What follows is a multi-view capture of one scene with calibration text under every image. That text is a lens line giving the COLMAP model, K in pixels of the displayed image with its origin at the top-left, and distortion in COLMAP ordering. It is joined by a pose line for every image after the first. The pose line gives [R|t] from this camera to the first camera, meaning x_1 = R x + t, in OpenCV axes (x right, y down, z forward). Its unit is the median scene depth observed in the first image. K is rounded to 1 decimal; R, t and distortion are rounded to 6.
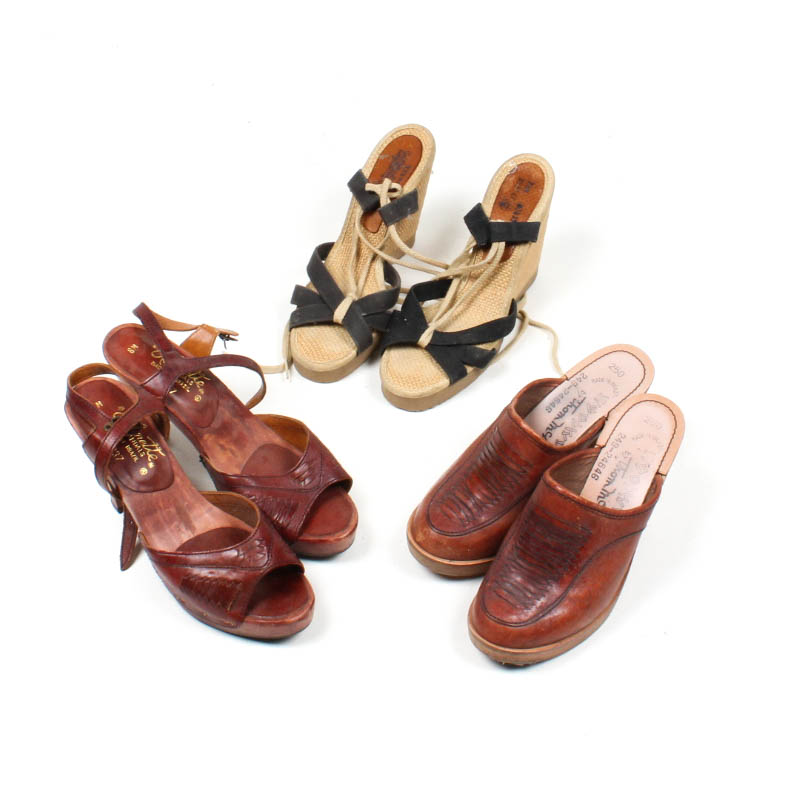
lens RADIAL K [[1675.8, 0, 394.0], [0, 1675.8, 394.0], [0, 0, 1]] dist [-0.255750, -0.053455]
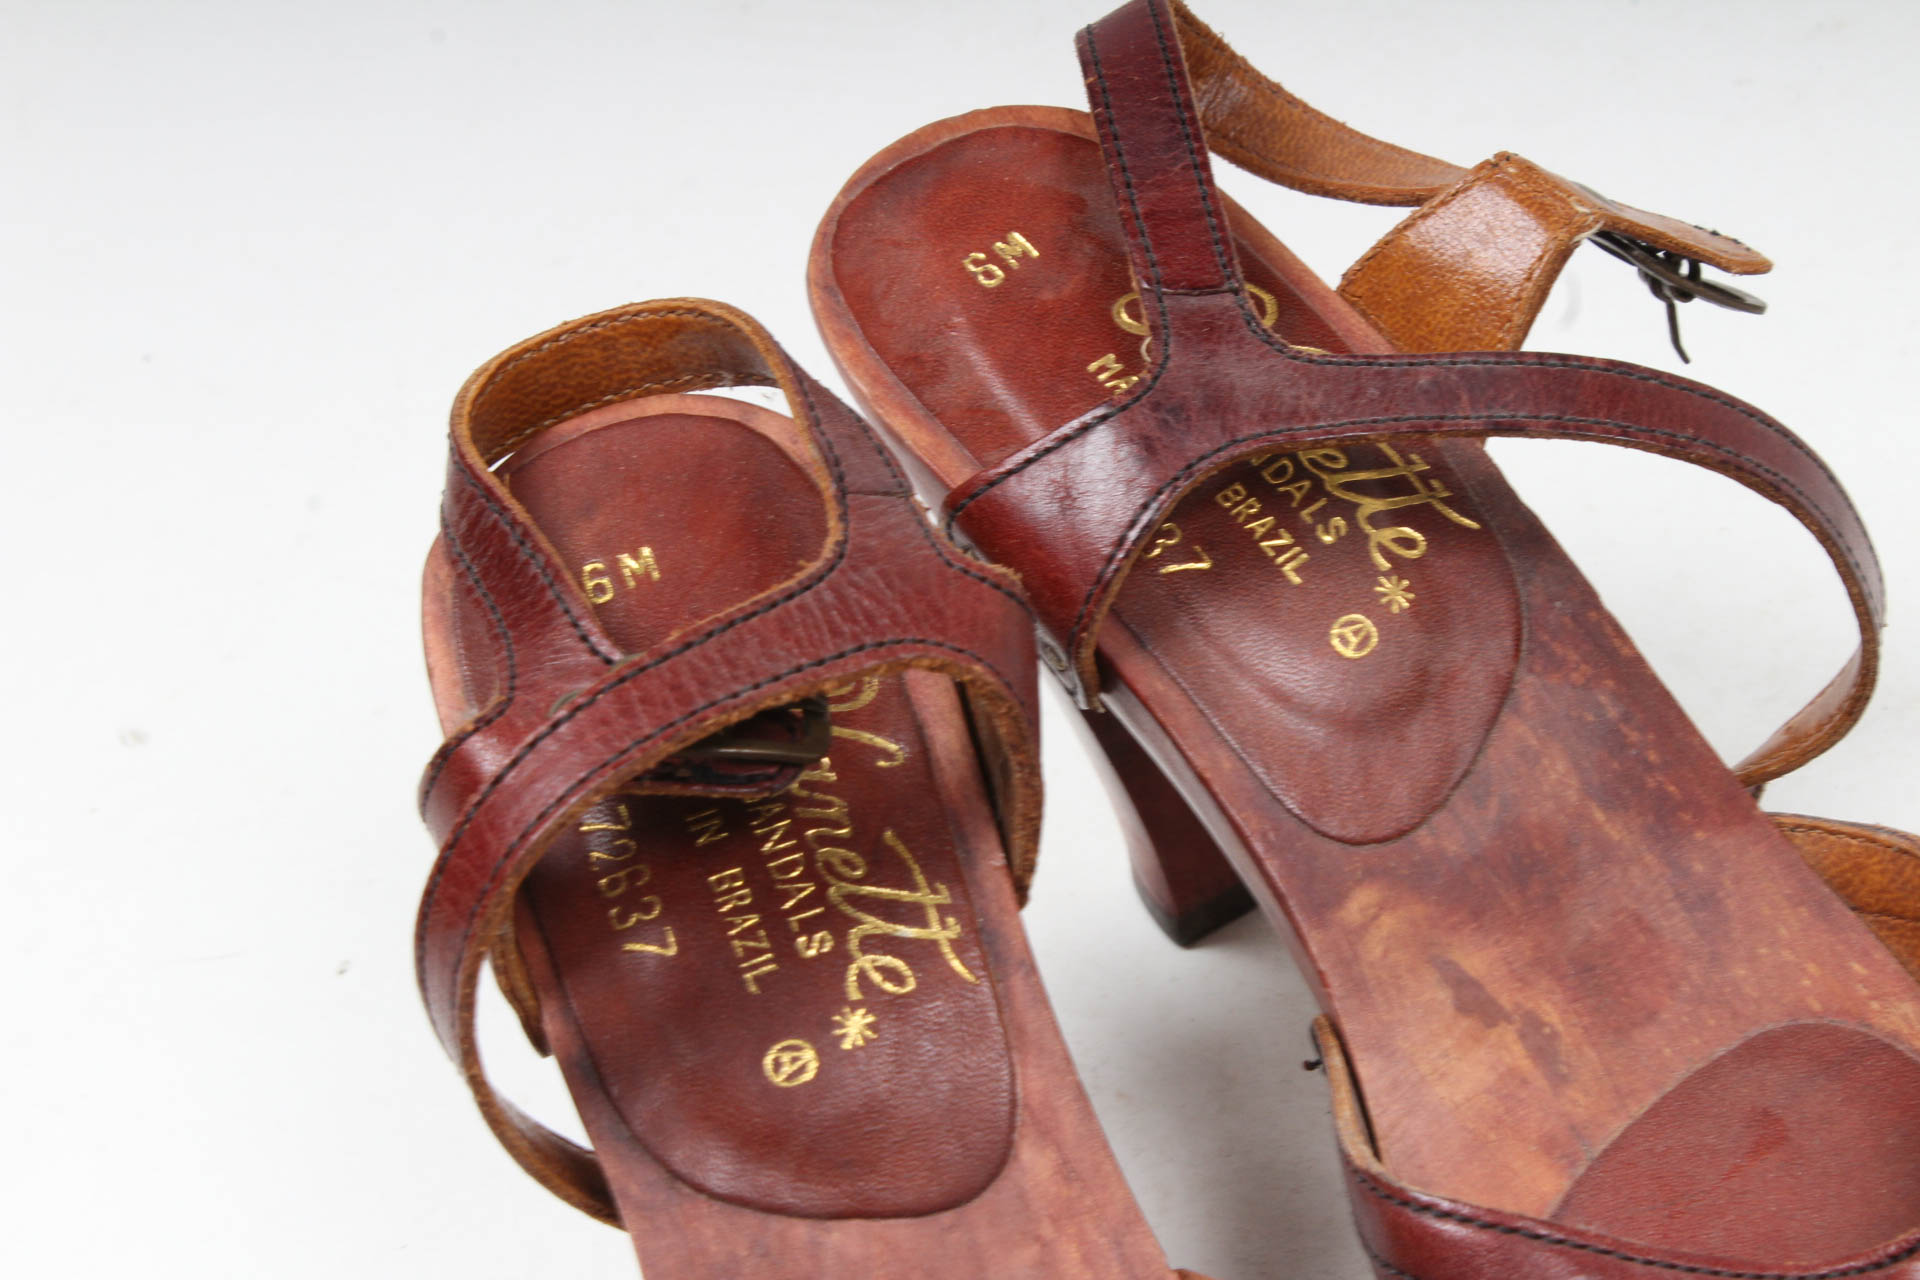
lens RADIAL K [[4605.0, 0, 960.0], [0, 4605.0, 640.0], [0, 0, 1]] dist [0.049049, 0.138167]
pose [[0.887460, 0.125217, -0.443549, 0.029791], [-0.147062, 0.989013, -0.015039, 0.014025], [0.436793, 0.078575, 0.896124, 0.624030]]
